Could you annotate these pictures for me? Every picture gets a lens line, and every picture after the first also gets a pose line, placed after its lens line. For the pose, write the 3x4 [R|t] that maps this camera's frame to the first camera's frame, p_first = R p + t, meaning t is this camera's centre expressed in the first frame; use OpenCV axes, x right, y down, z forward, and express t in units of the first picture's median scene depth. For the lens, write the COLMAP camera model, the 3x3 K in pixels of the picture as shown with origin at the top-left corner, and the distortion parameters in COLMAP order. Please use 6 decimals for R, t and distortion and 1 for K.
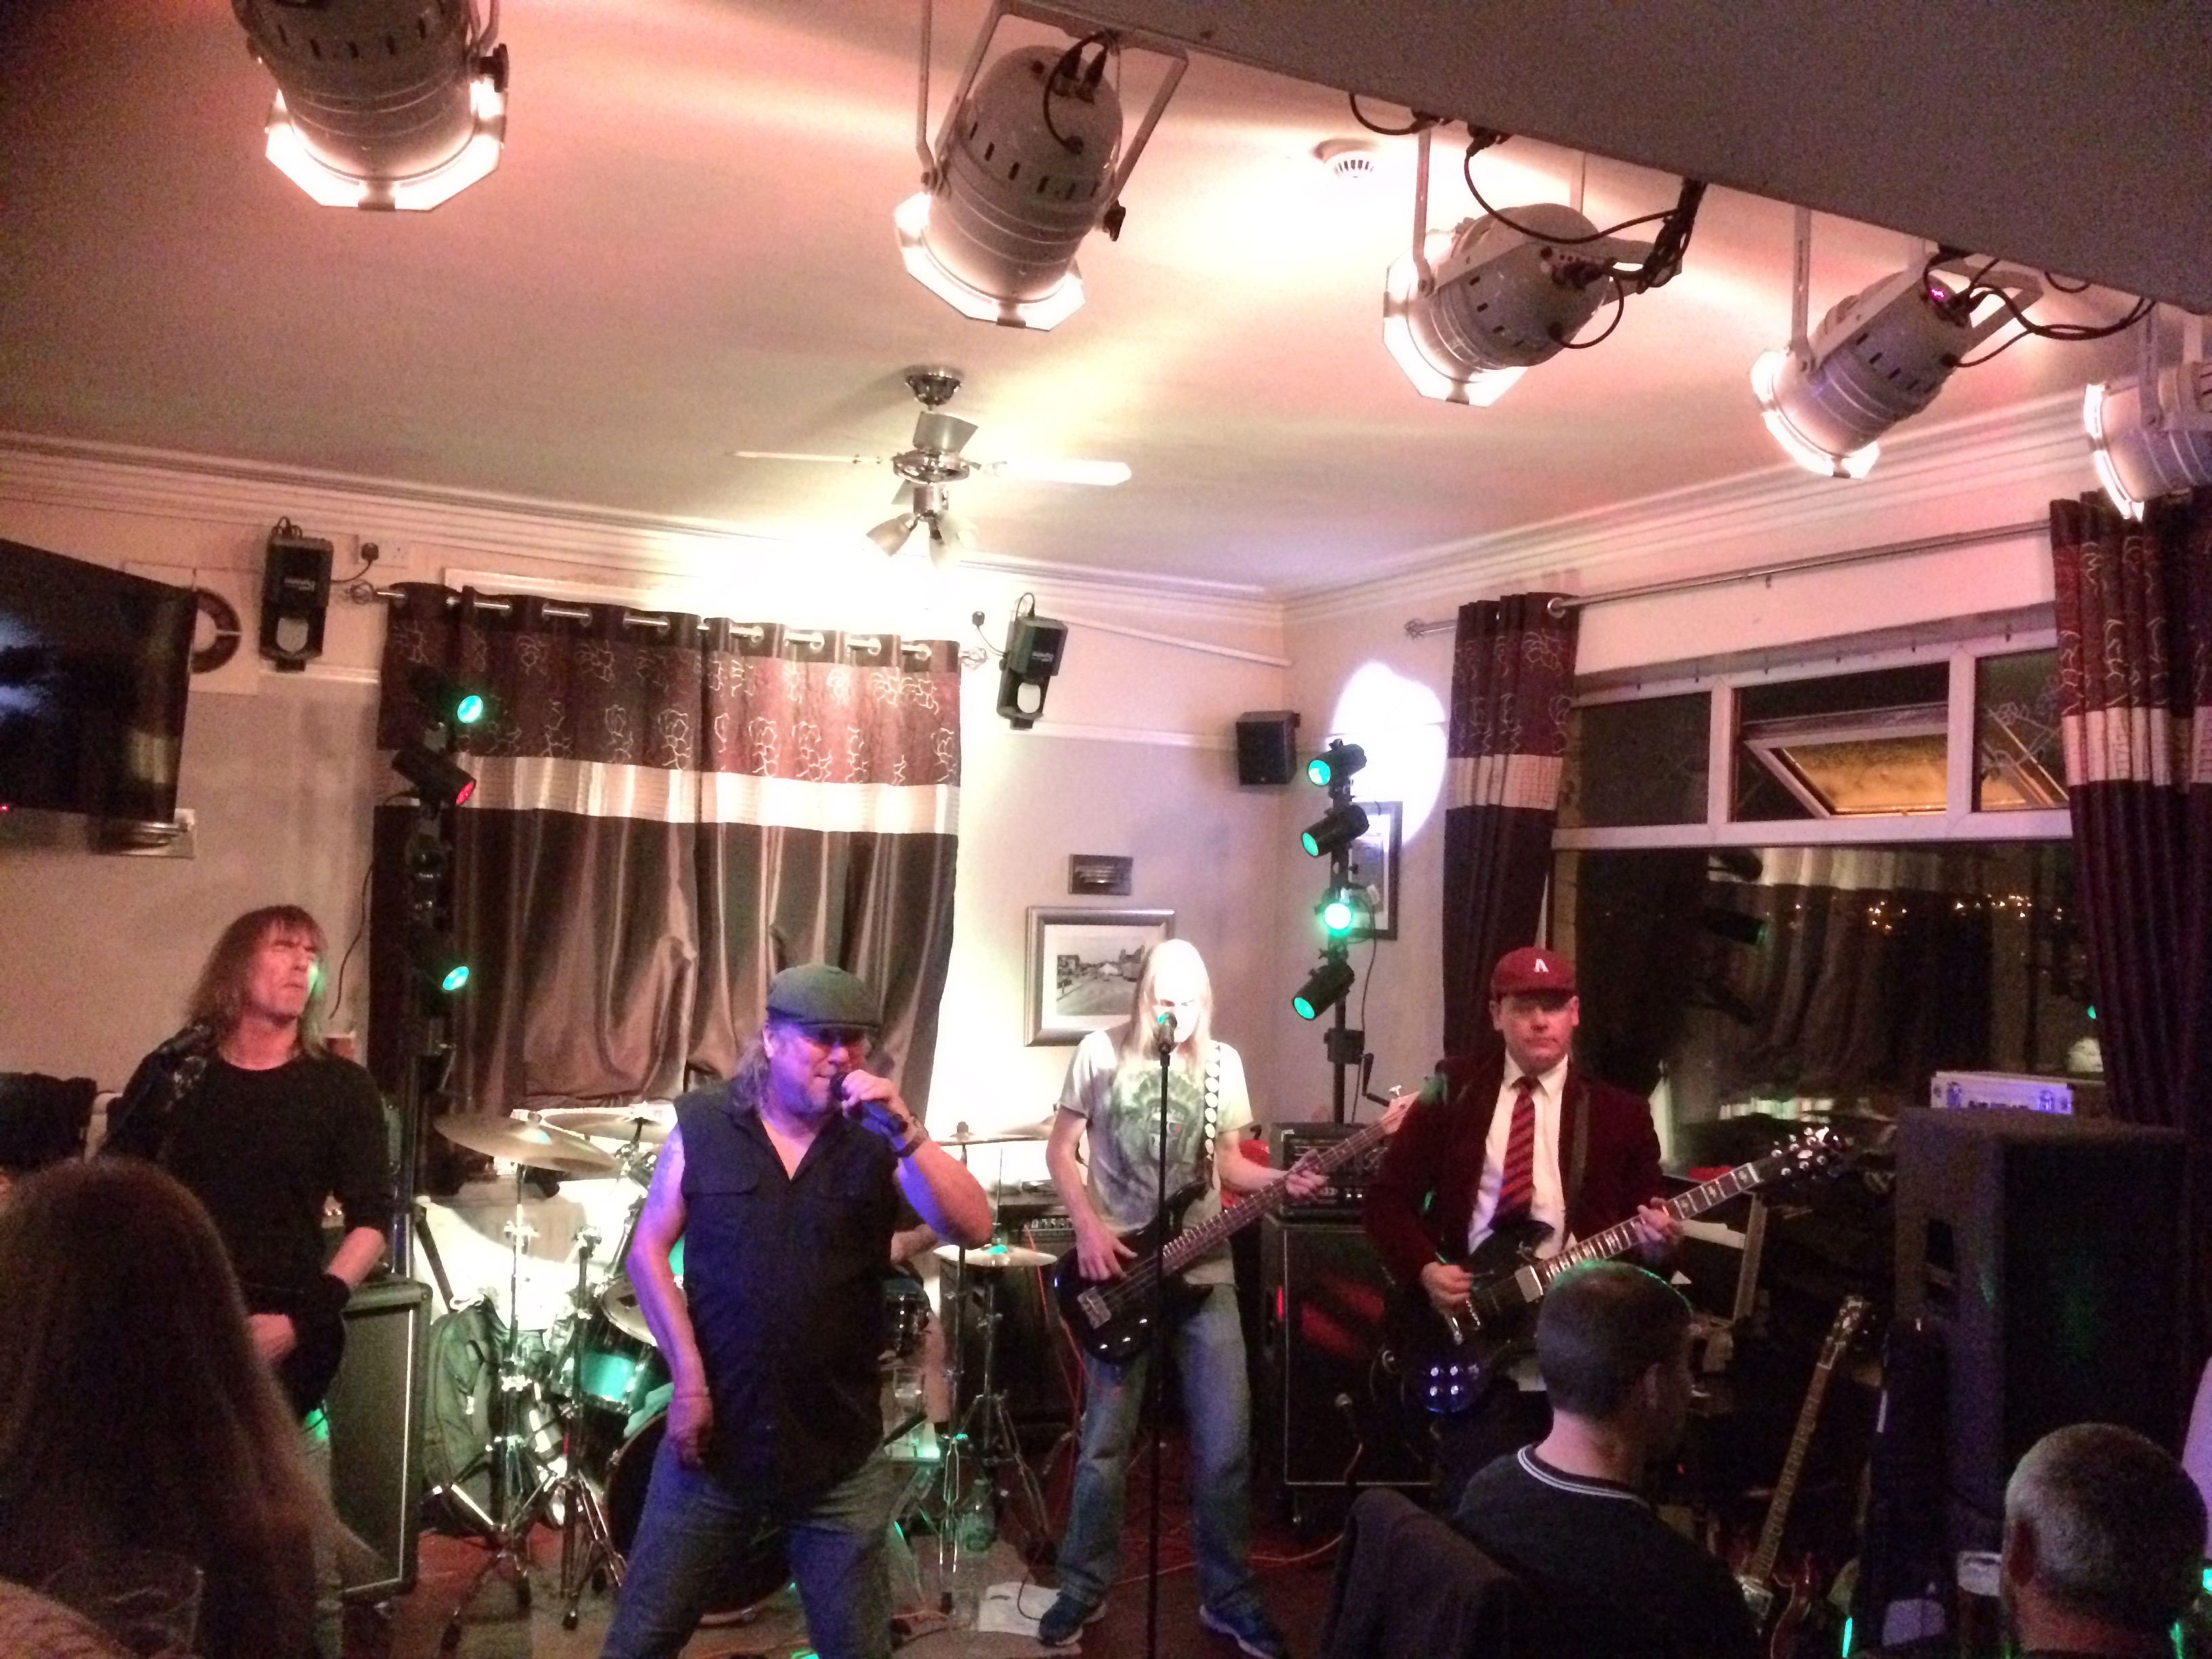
lens RADIAL K [[1870.3, 0, 1112.5], [0, 1870.3, 825.8], [0, 0, 1]] dist [0.065637, -0.069664]
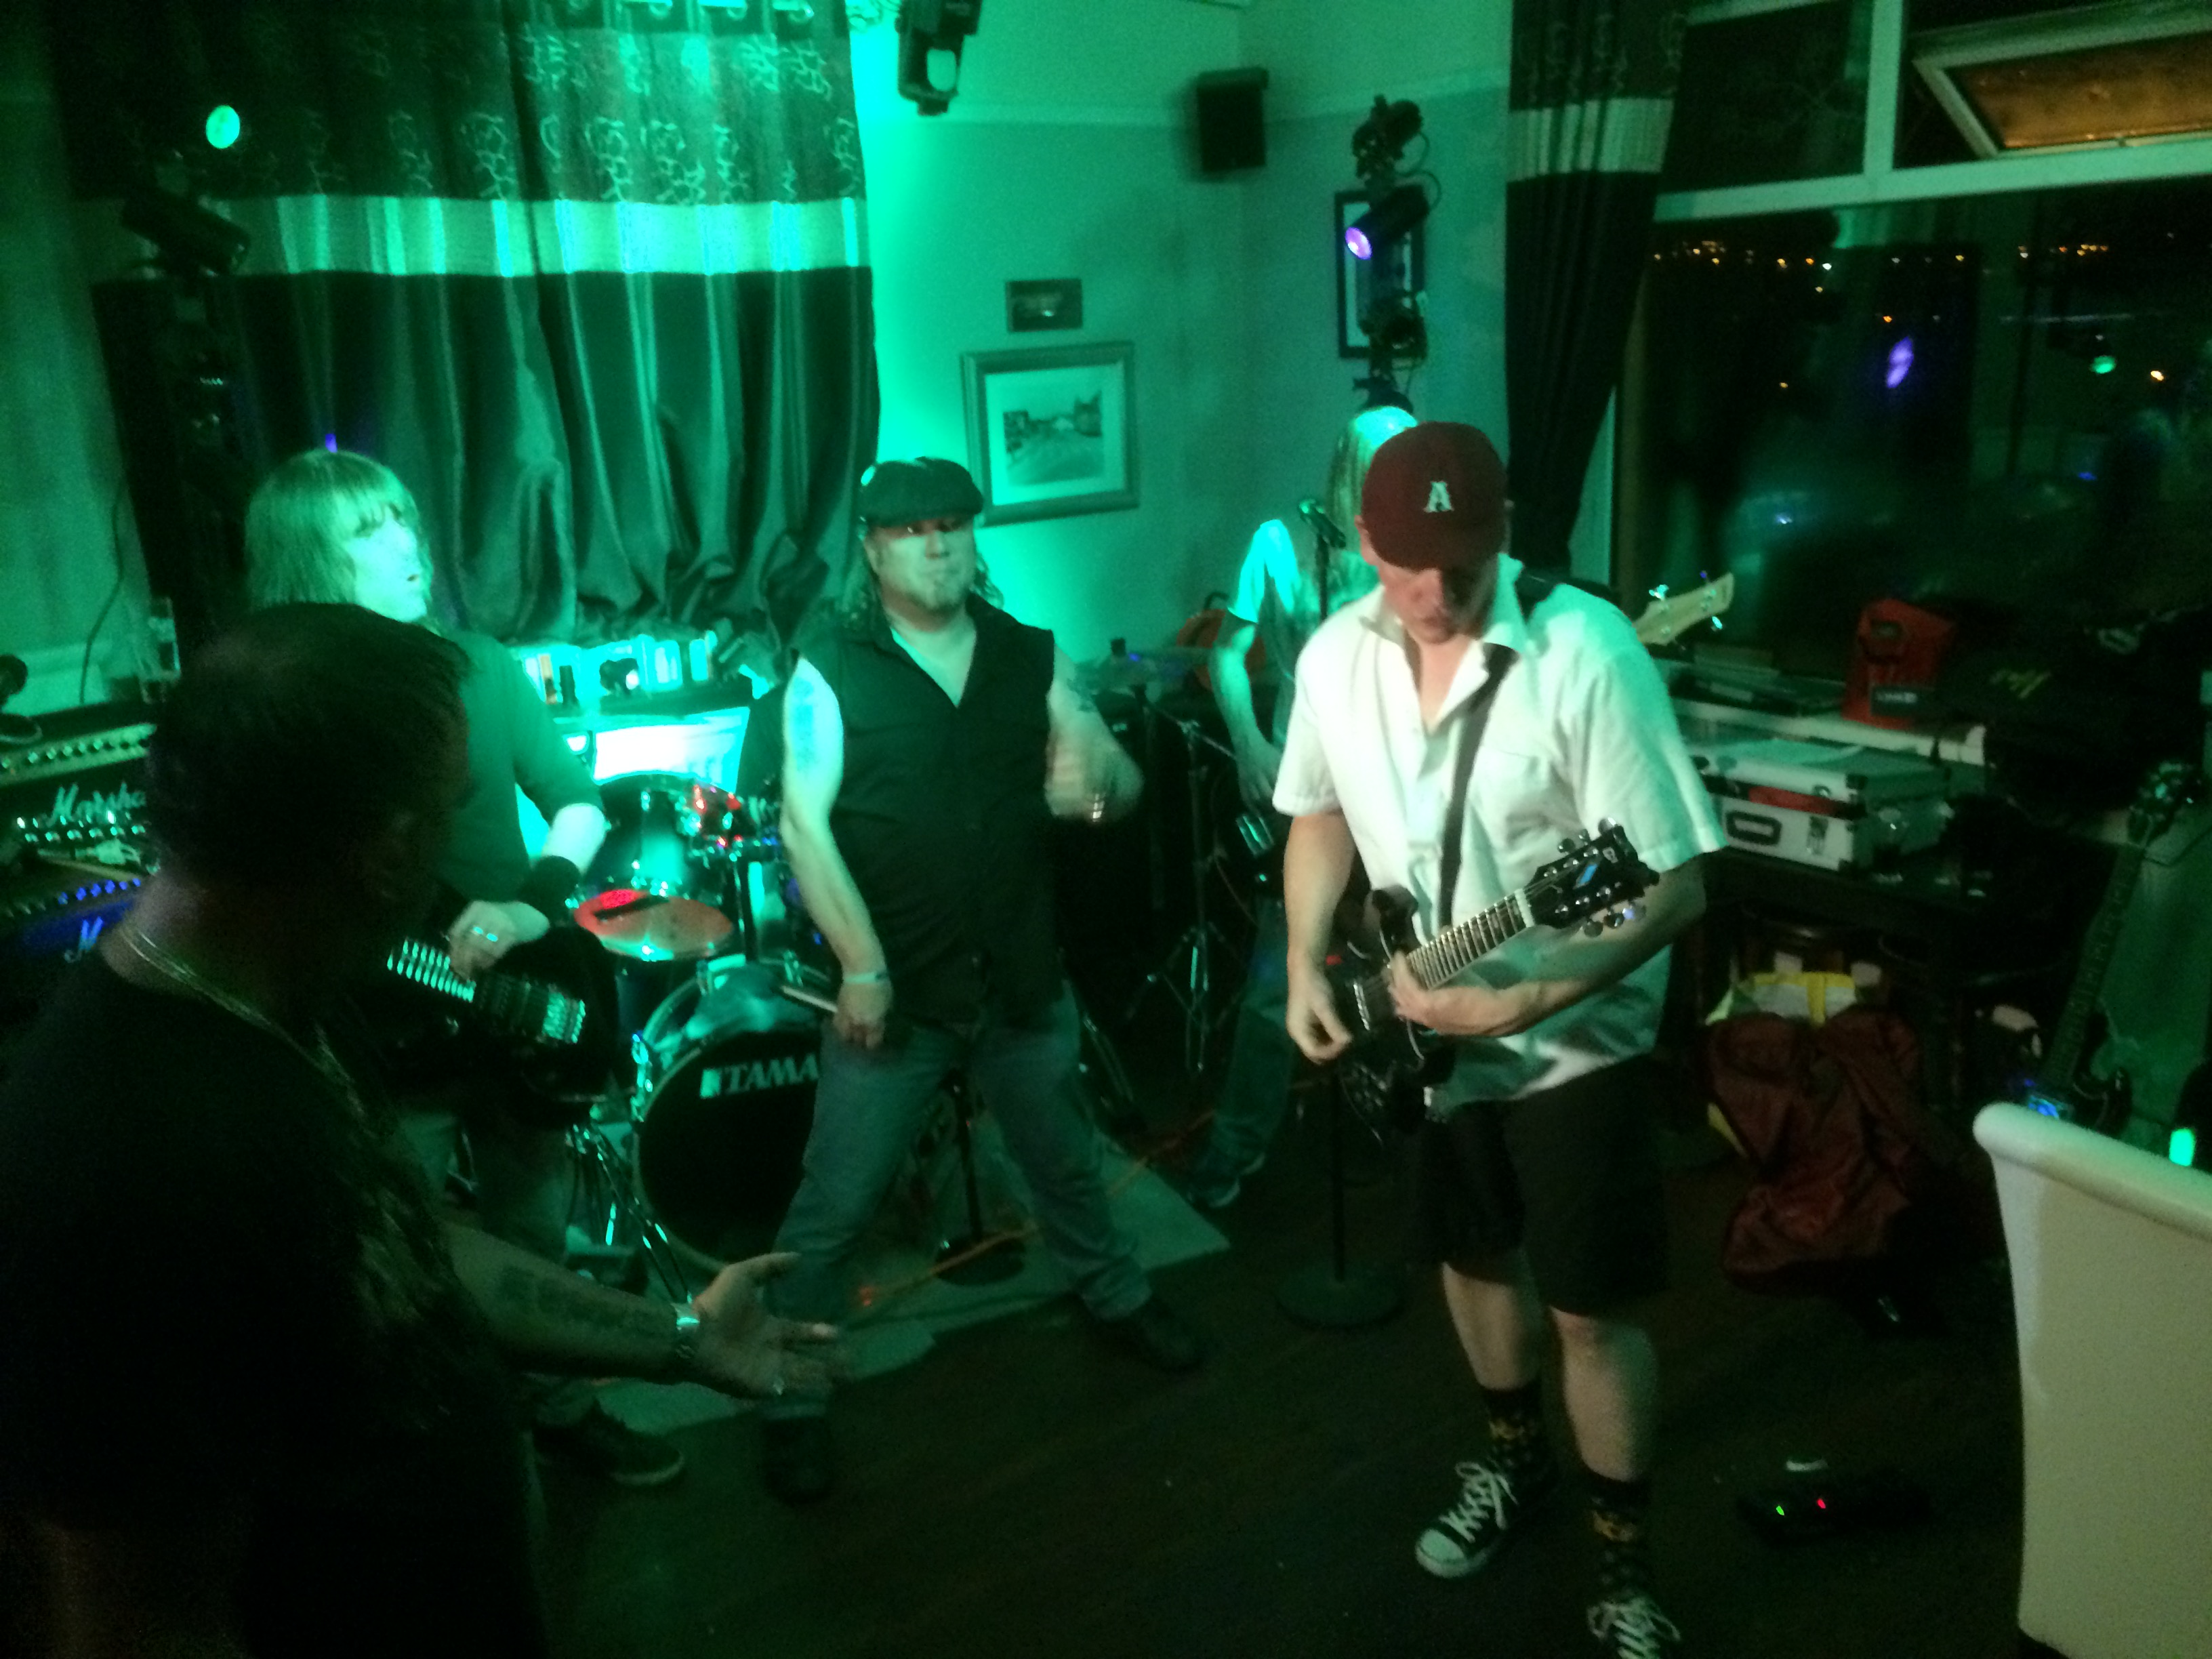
lens RADIAL K [[1870.3, 0, 1098.5], [0, 1870.3, 827.3], [0, 0, 1]] dist [0.065637, -0.069664]
pose [[0.985931, -0.114540, 0.121744, -0.115298], [0.072577, 0.949425, 0.305491, -0.005993], [-0.150577, -0.292357, 0.944380, 0.189763]]
